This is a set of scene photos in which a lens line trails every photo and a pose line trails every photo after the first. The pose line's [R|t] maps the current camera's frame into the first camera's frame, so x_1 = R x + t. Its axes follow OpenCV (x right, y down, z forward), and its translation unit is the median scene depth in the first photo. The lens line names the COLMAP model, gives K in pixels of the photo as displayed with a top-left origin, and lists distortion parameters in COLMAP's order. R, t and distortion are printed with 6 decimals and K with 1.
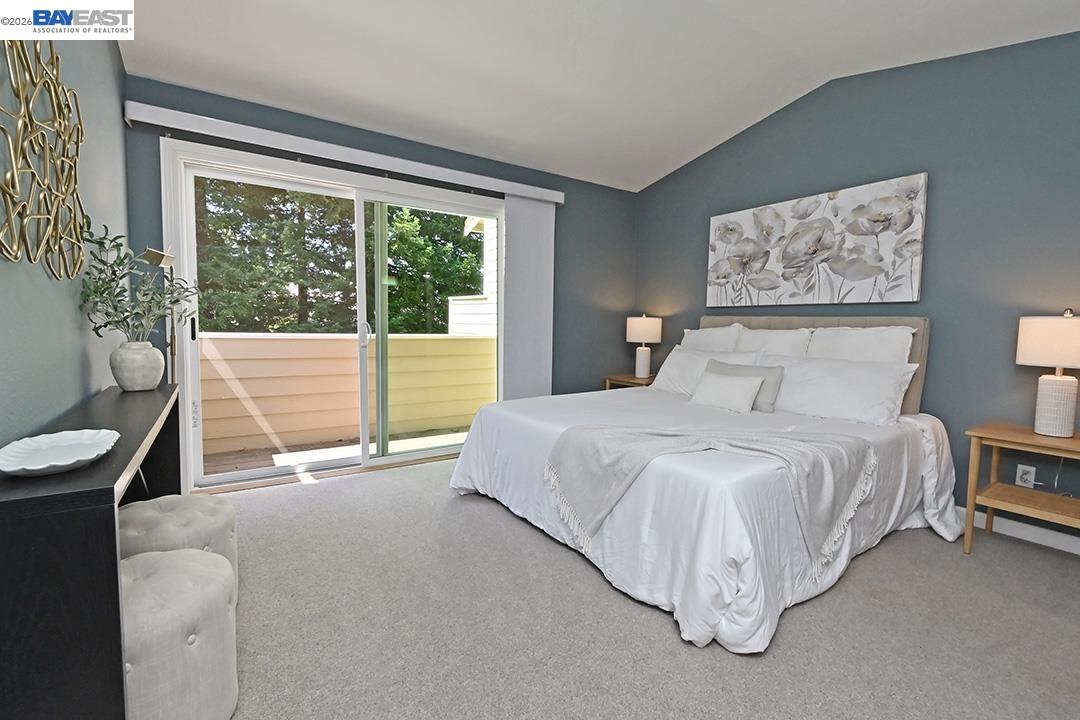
lens RADIAL K [[476.3, 0, 545.5], [0, 476.3, 358.2], [0, 0, 1]] dist [0.000378, -0.003504]
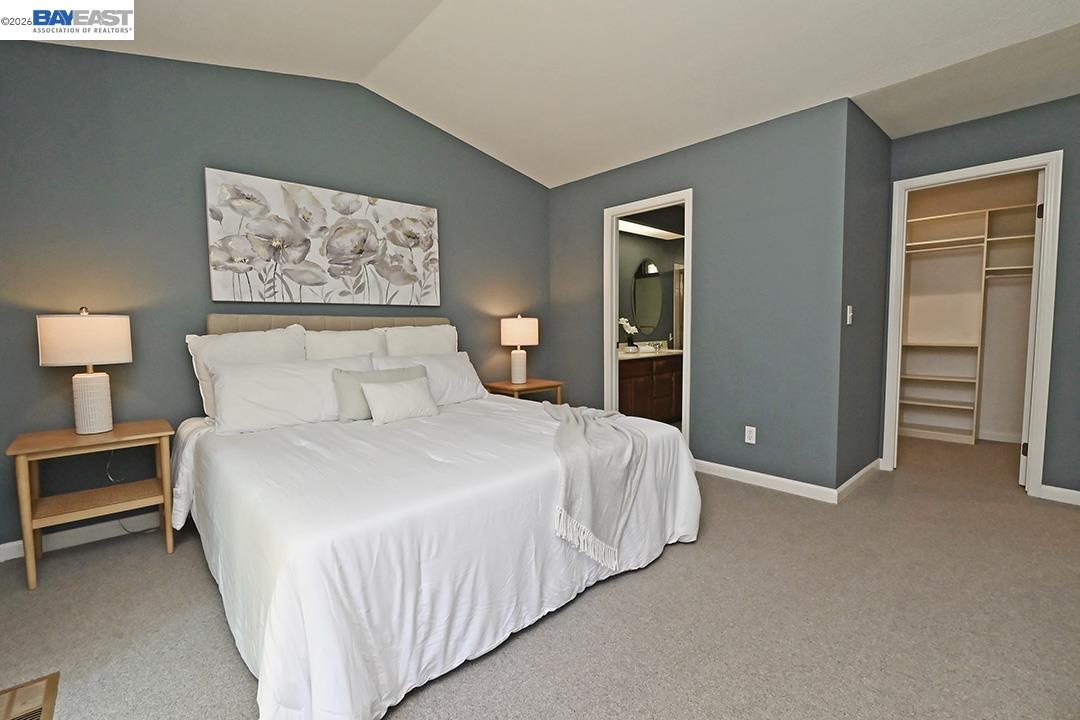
lens RADIAL K [[476.3, 0, 548.1], [0, 476.3, 358.4], [0, 0, 1]] dist [0.000378, -0.003504]
pose [[-0.161746, -0.079254, 0.983645, -0.473161], [0.078328, 0.992594, 0.092855, -0.060197], [-0.983719, 0.092066, -0.154341, 0.746923]]
